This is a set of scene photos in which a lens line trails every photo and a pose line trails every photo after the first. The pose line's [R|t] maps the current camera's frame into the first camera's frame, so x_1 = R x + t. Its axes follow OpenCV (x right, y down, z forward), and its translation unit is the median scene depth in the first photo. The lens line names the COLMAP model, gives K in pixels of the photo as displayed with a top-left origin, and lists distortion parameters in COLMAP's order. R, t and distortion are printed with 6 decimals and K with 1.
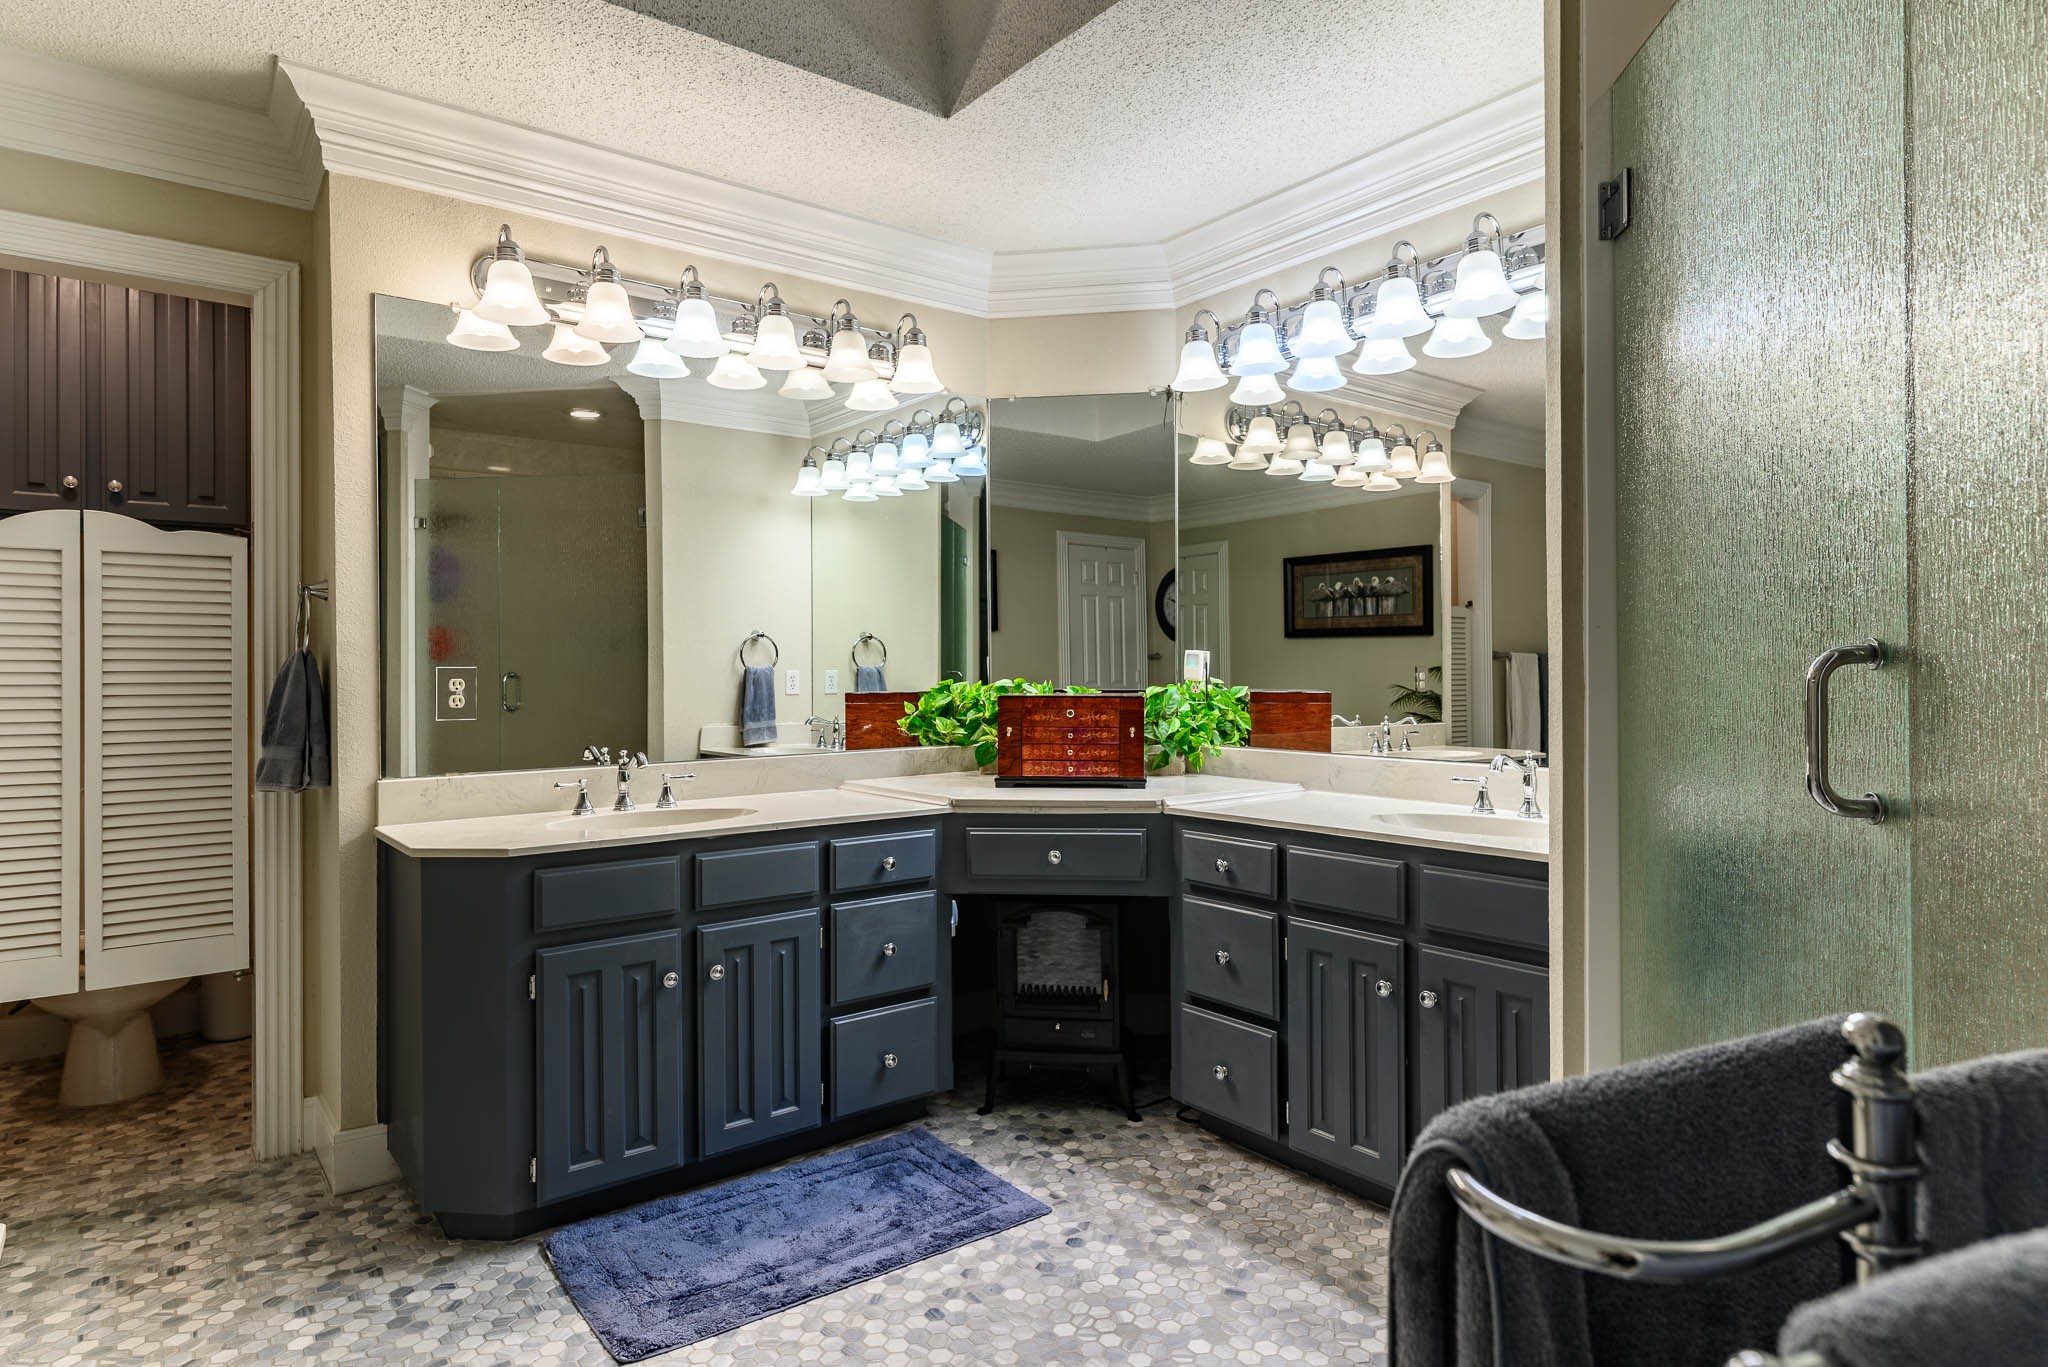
lens RADIAL K [[1114.9, 0, 1024.0], [0, 1114.9, 683.5], [0, 0, 1]] dist [0.002110, 0.000251]
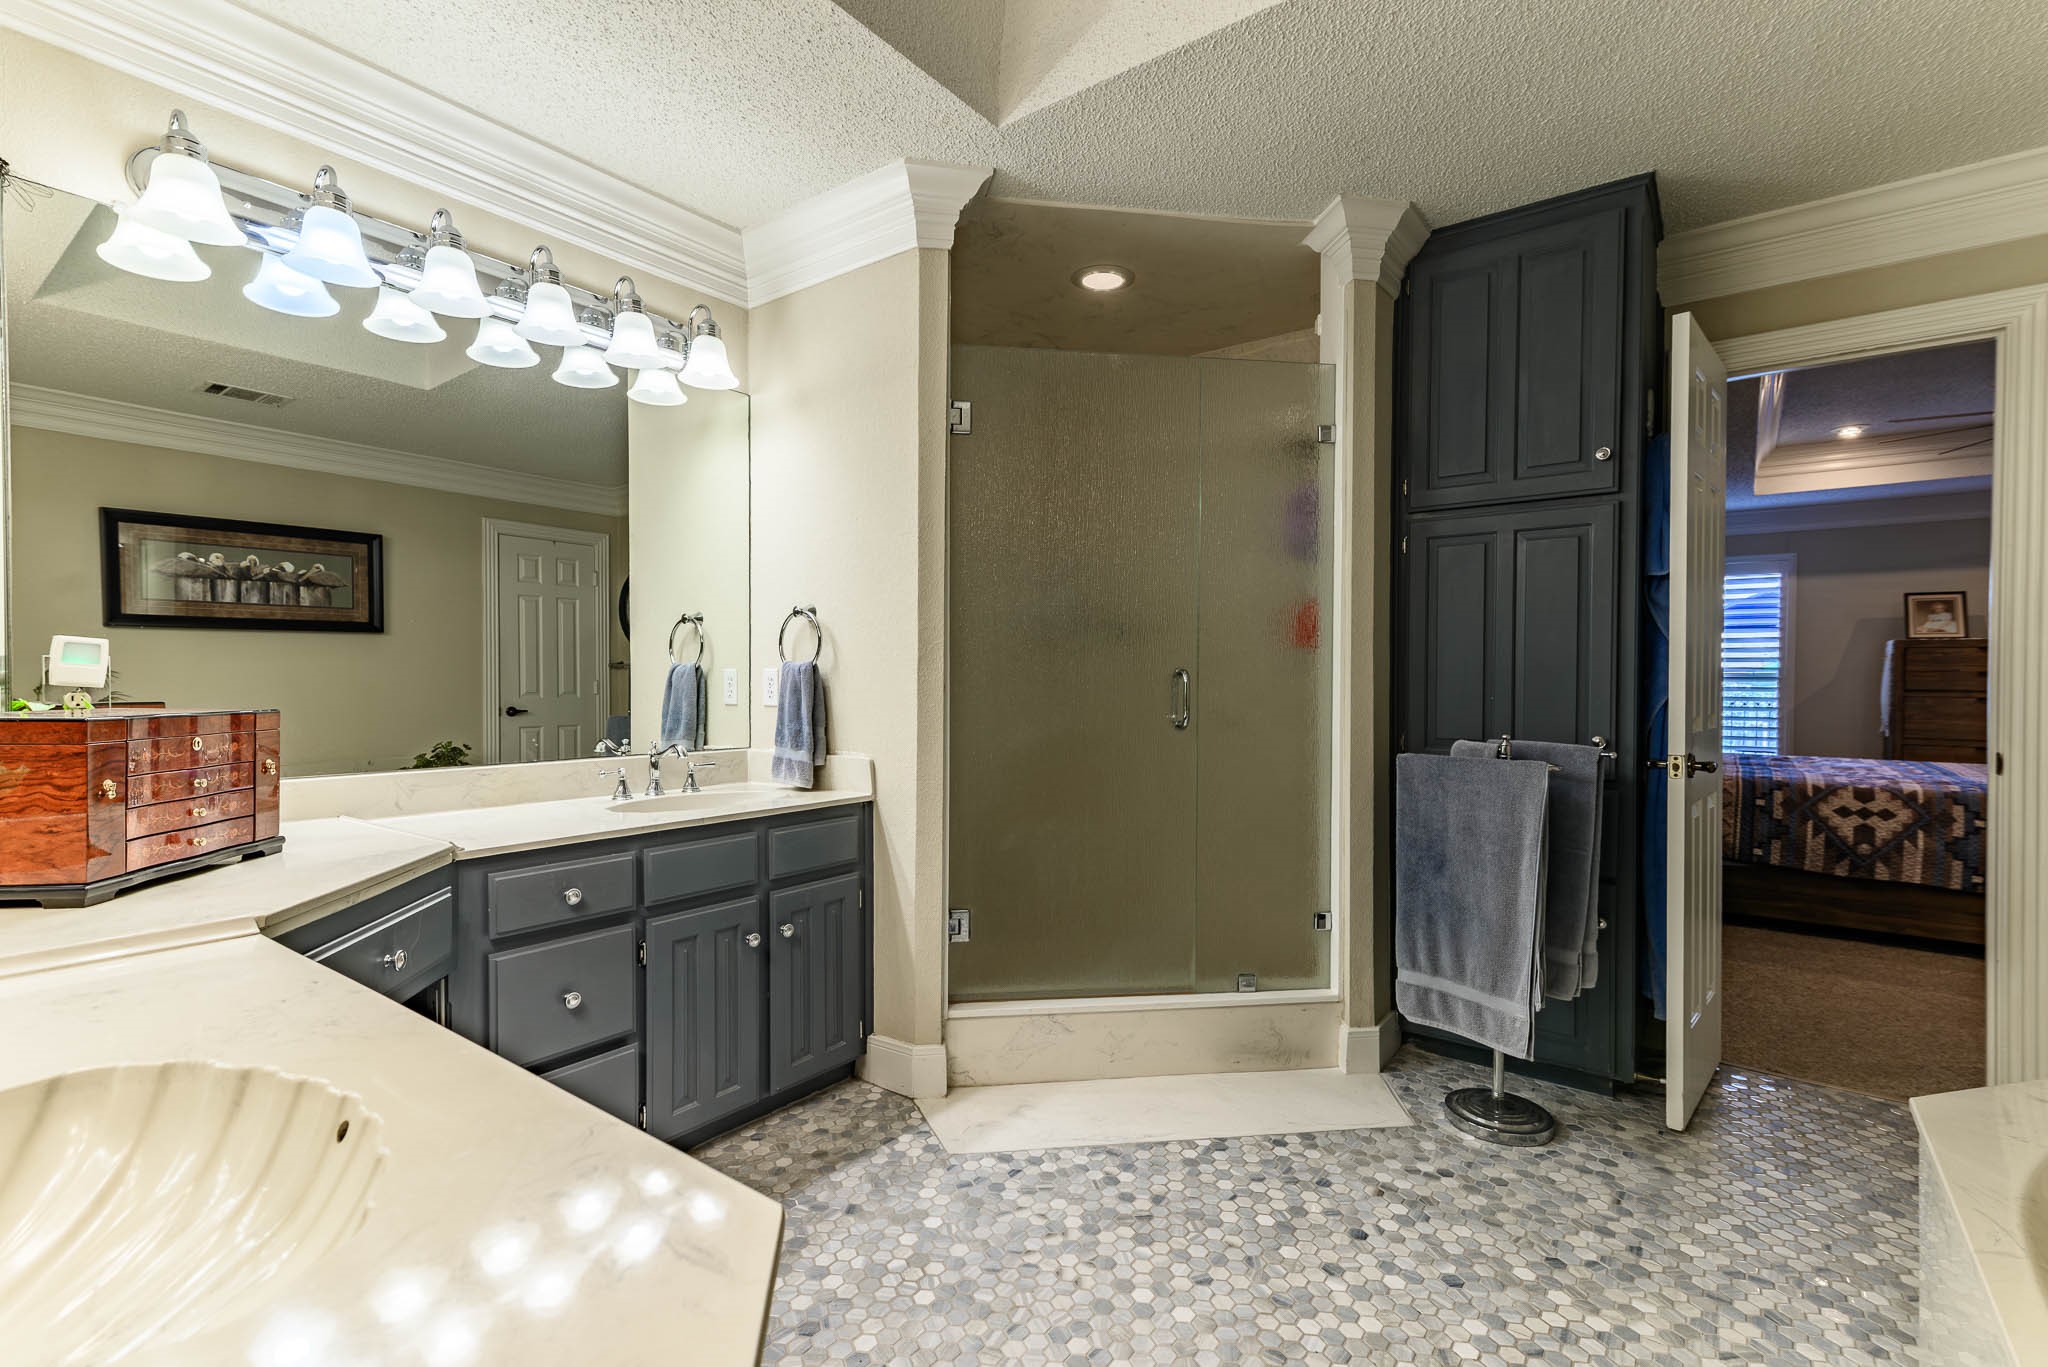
lens RADIAL K [[928.6, 0, 1024.0], [0, 928.6, 683.5], [0, 0, 1]] dist [0.012032, -0.000160]
pose [[-0.260192, 0.000332, 0.965557, -0.697041], [0.003432, 0.999994, 0.000580, -0.003888], [-0.965551, 0.003464, -0.260191, 0.937666]]
